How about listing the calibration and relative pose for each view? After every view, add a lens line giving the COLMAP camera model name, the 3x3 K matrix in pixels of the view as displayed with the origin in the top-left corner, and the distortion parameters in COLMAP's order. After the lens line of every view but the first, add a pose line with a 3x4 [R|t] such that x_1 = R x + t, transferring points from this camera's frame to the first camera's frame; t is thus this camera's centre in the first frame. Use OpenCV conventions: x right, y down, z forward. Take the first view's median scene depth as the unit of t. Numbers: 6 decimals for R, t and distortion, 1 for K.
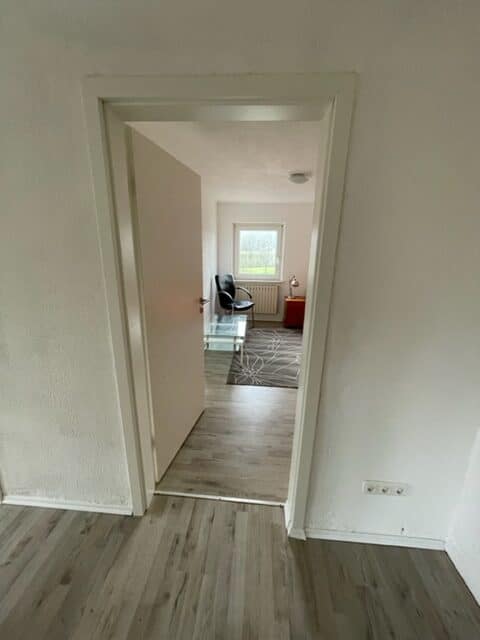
lens RADIAL K [[259.0, 0, 239.3], [0, 259.0, 317.6], [0, 0, 1]] dist [-0.003133, -0.000258]
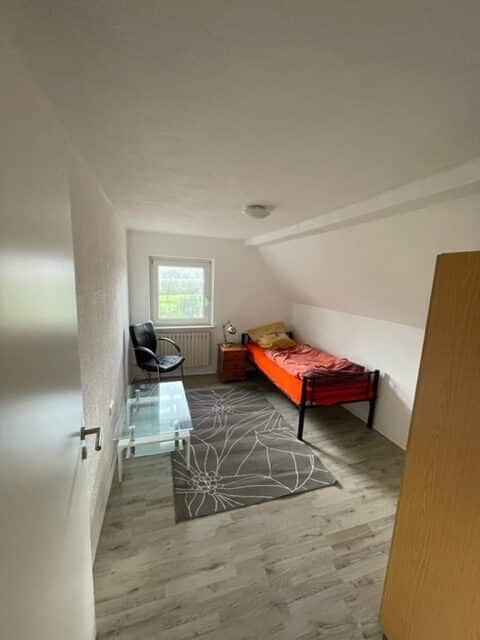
lens RADIAL K [[259.0, 0, 239.3], [0, 259.0, 317.6], [0, 0, 1]] dist [-0.003133, -0.000258]
pose [[0.929540, -0.043748, 0.366116, -0.068520], [0.080493, 0.993064, -0.085702, -0.096635], [-0.359827, 0.109133, 0.926615, 0.202671]]
